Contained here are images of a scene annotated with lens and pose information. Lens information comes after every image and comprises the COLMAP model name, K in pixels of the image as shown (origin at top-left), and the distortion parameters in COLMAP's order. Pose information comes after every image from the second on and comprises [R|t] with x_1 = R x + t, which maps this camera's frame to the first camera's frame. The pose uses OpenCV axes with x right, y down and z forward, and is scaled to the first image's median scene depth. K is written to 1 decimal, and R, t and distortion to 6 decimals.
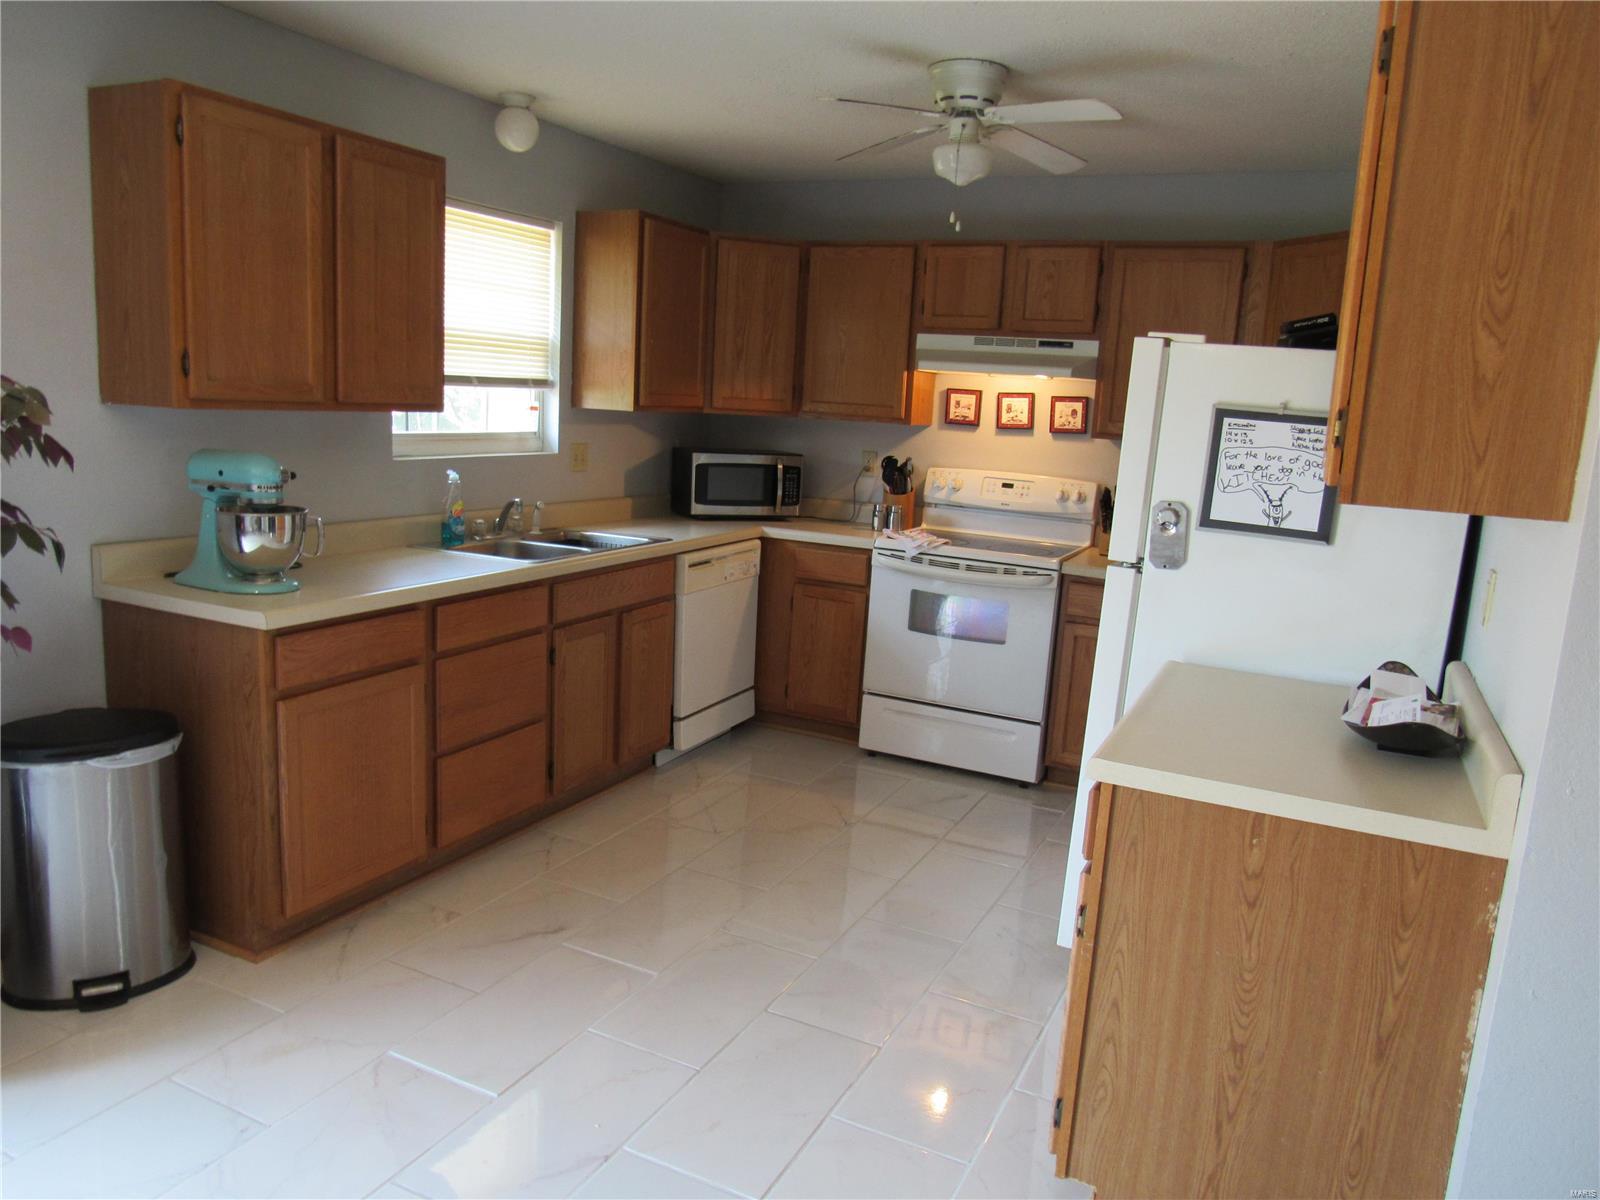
lens RADIAL K [[1156.4, 0, 796.7], [0, 1156.4, 593.0], [0, 0, 1]] dist [-0.037156, 0.008900]
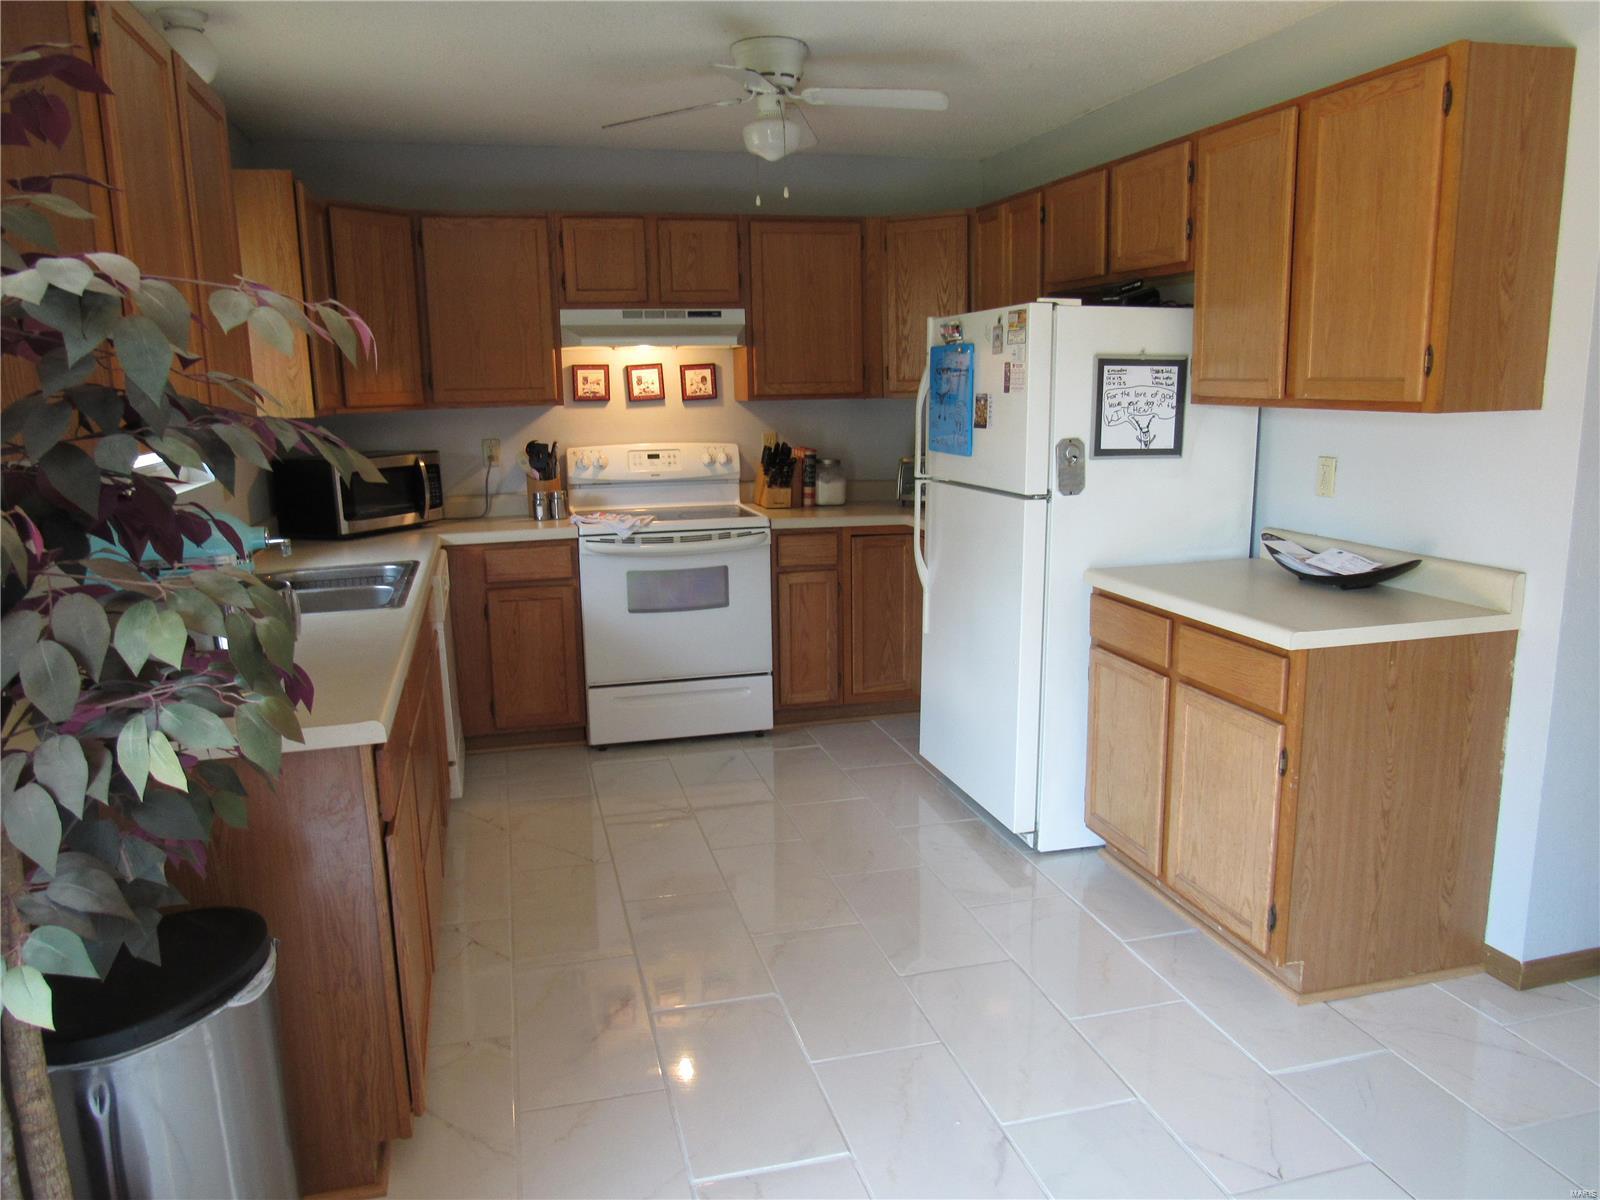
lens RADIAL K [[1156.4, 0, 796.7], [0, 1156.4, 593.0], [0, 0, 1]] dist [-0.037156, 0.008900]
pose [[0.755629, -0.189484, 0.626993, -0.416088], [0.173157, 0.980975, 0.087779, -0.047092], [-0.631697, 0.042240, 0.774064, 0.156978]]
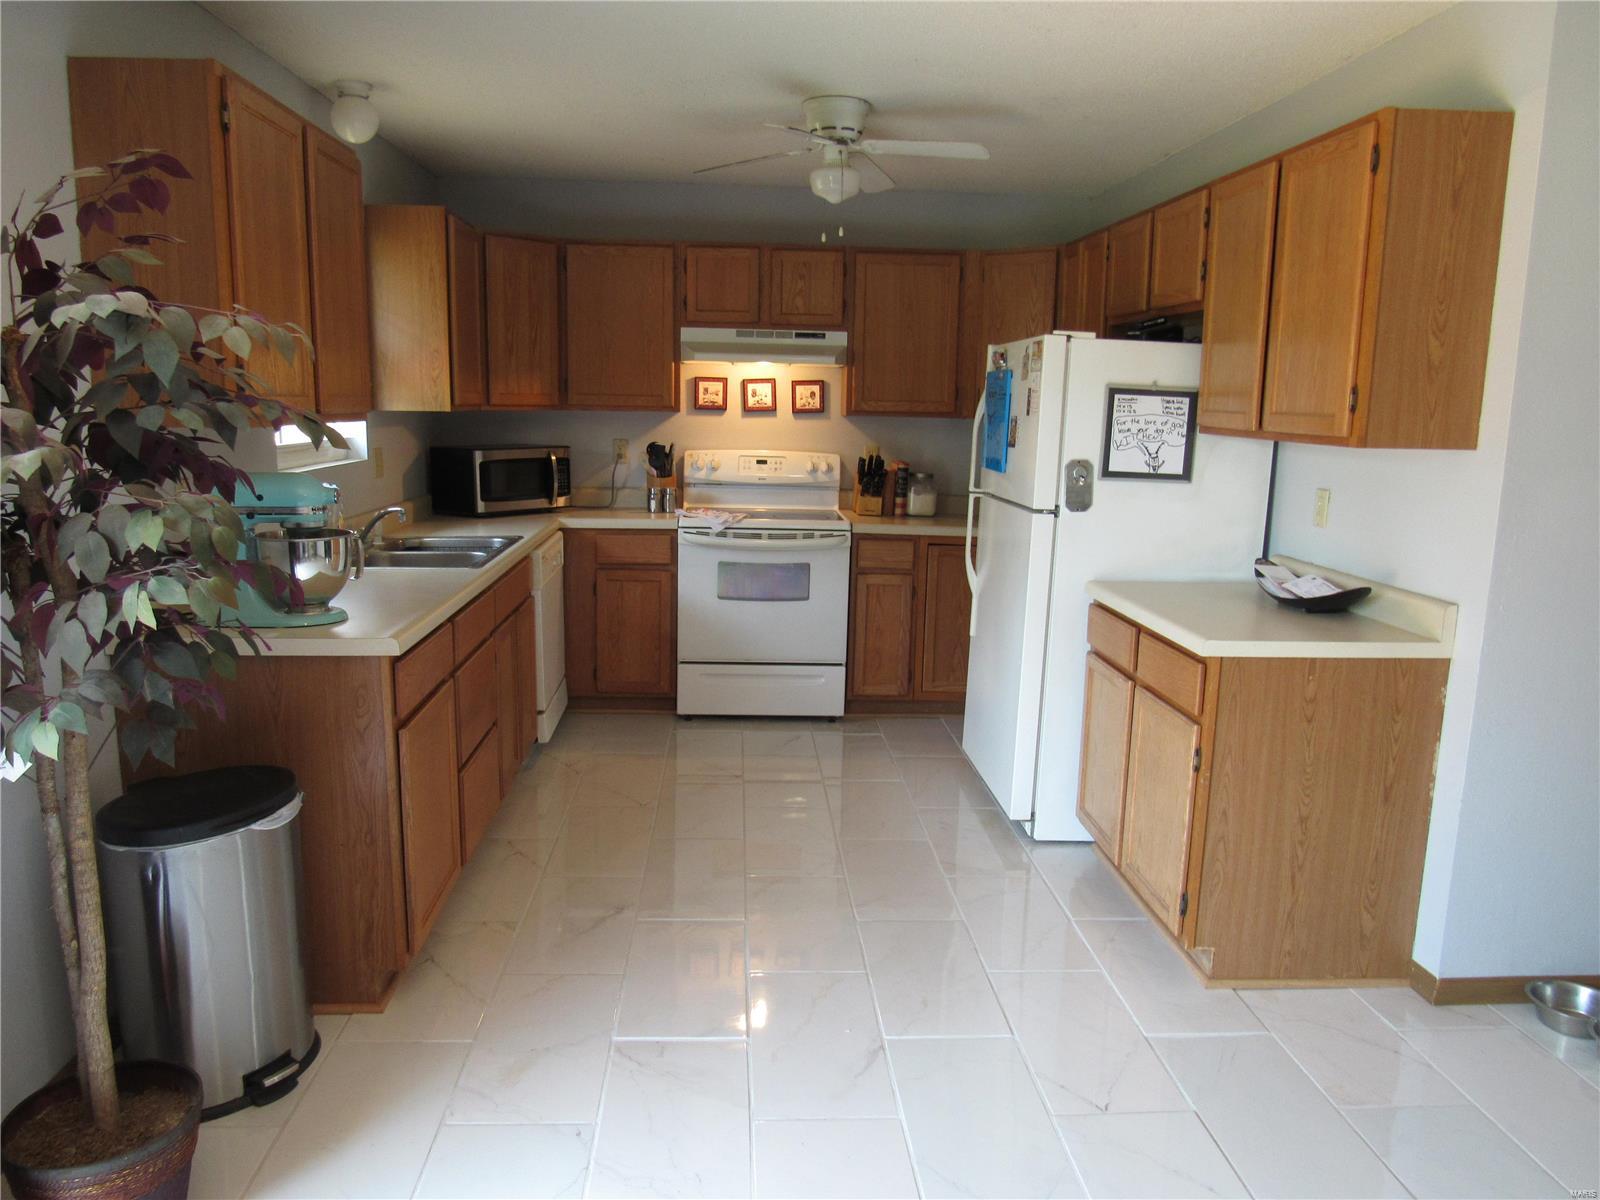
lens RADIAL K [[1156.4, 0, 796.7], [0, 1156.4, 593.0], [0, 0, 1]] dist [-0.037156, 0.008900]
pose [[0.872135, -0.120136, 0.474286, -0.366601], [0.112361, 0.992656, 0.044826, -0.014816], [-0.476188, 0.014197, 0.879229, 0.000888]]
